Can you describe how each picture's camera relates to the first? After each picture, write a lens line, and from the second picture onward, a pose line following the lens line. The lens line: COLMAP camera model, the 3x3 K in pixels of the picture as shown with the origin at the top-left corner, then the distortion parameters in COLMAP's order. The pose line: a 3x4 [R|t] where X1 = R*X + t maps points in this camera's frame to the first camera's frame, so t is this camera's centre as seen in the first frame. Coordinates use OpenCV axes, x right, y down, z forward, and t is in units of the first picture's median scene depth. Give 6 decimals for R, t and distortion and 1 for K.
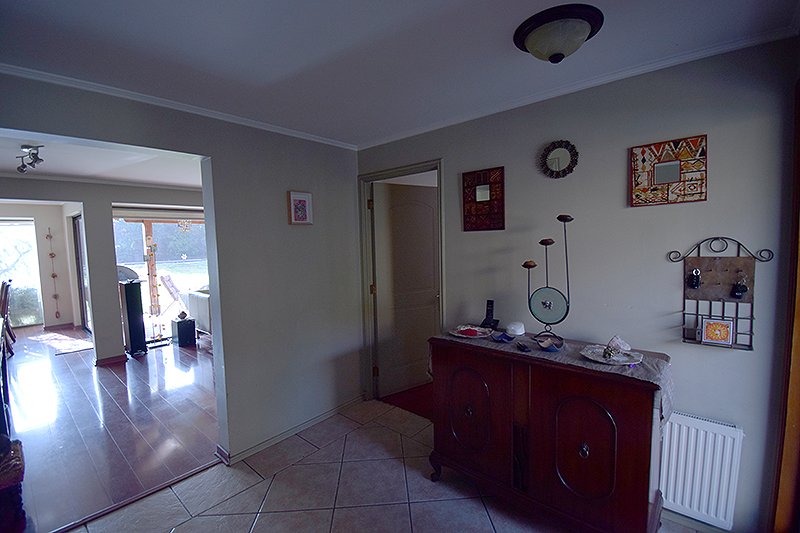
lens RADIAL K [[360.0, 0, 407.2], [0, 360.0, 266.6], [0, 0, 1]] dist [-0.007181, -0.003576]
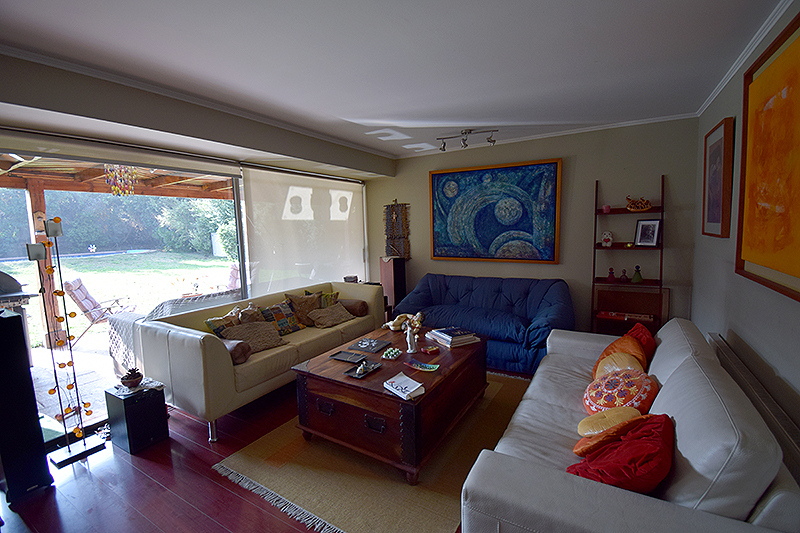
lens RADIAL K [[360.0, 0, 394.9], [0, 360.0, 268.2], [0, 0, 1]] dist [-0.007181, -0.003576]
pose [[0.987142, -0.014952, 0.159144, -0.308800], [0.009998, 0.999442, 0.031881, -0.010599], [-0.159532, -0.029880, 0.986740, 0.424479]]
